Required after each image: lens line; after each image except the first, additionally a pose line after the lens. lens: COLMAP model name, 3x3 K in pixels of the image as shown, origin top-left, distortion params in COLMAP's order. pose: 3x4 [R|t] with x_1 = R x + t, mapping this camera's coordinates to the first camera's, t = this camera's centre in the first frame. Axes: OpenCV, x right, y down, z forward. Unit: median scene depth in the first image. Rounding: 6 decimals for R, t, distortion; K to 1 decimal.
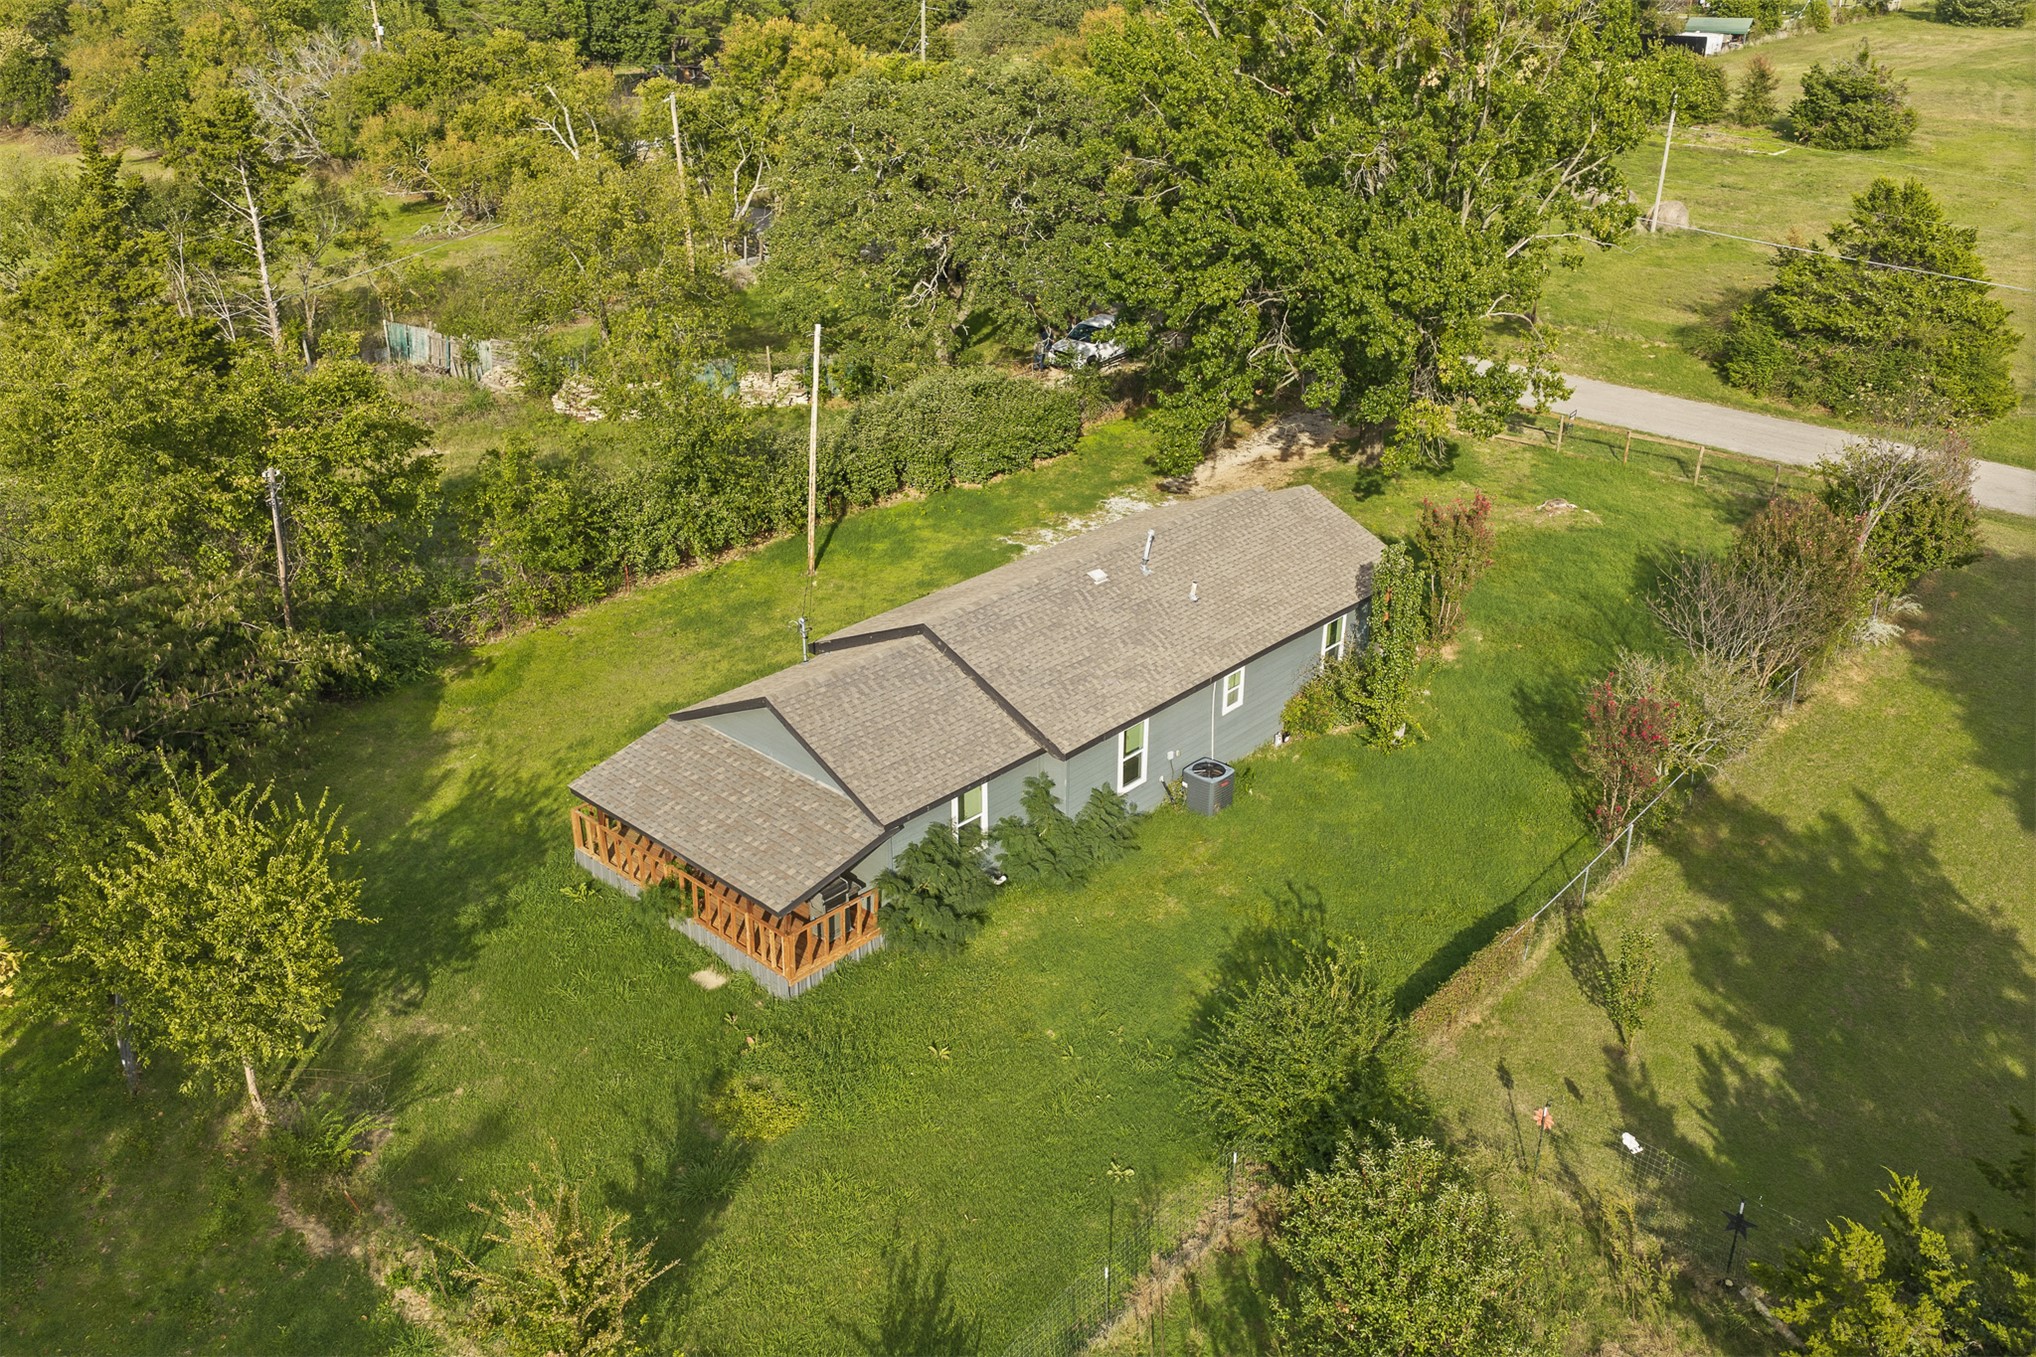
lens RADIAL K [[1769.7, 0, 1027.7], [0, 1769.7, 677.6], [0, 0, 1]] dist [-0.009364, -0.017883]
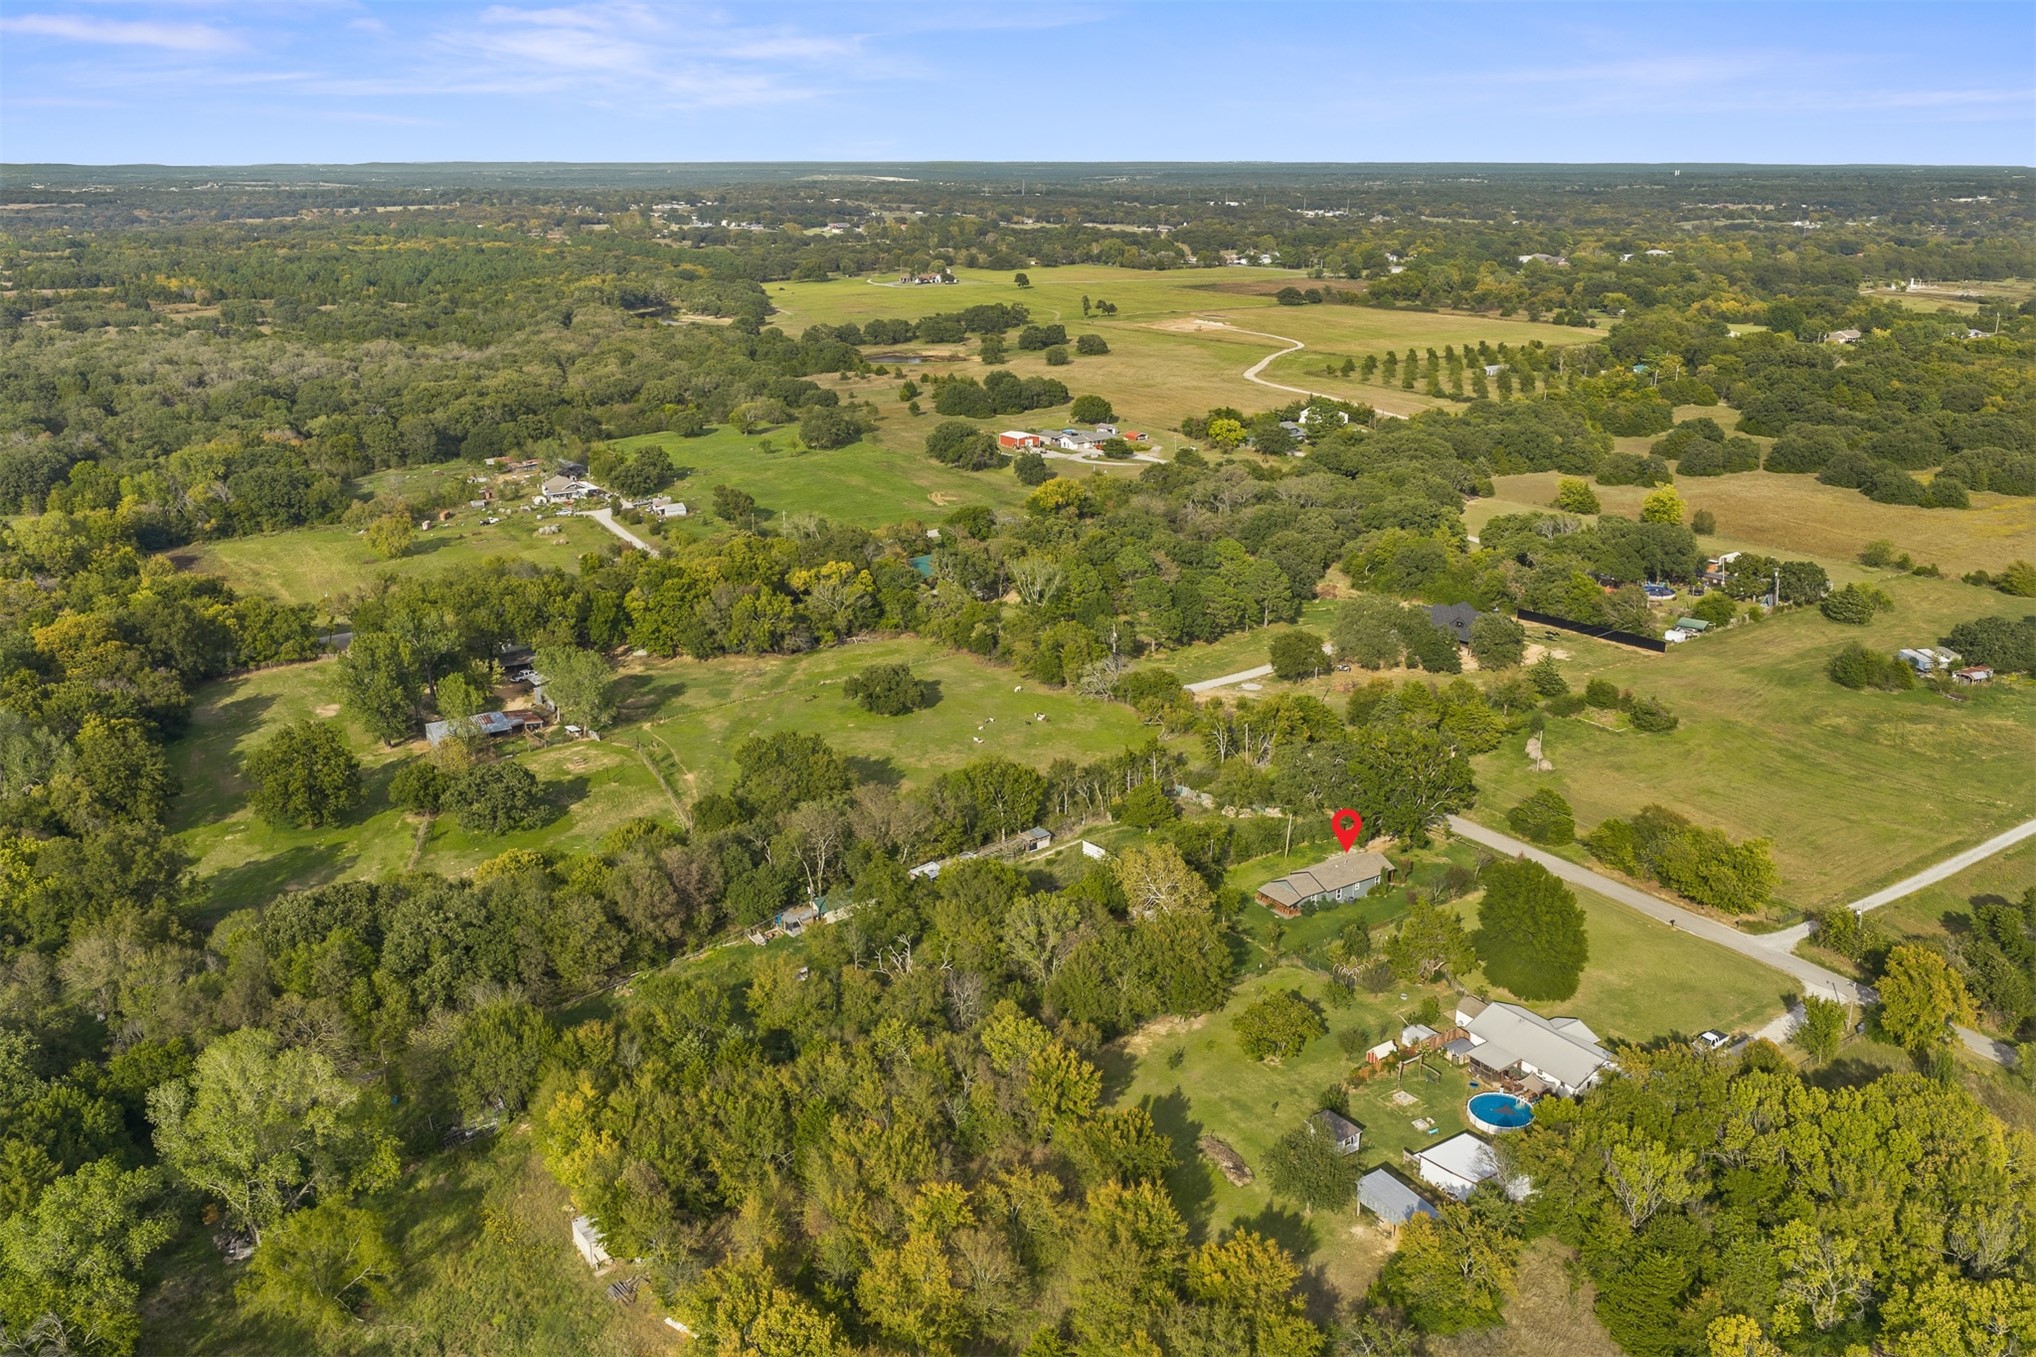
lens RADIAL K [[1769.7, 0, 1027.7], [0, 1769.7, 677.6], [0, 0, 1]] dist [-0.009364, -0.017883]
pose [[0.976615, 0.069693, -0.203384, 0.212049], [-0.096851, 0.987191, -0.126782, 0.198043], [0.191943, 0.143516, 0.970856, -5.801949]]
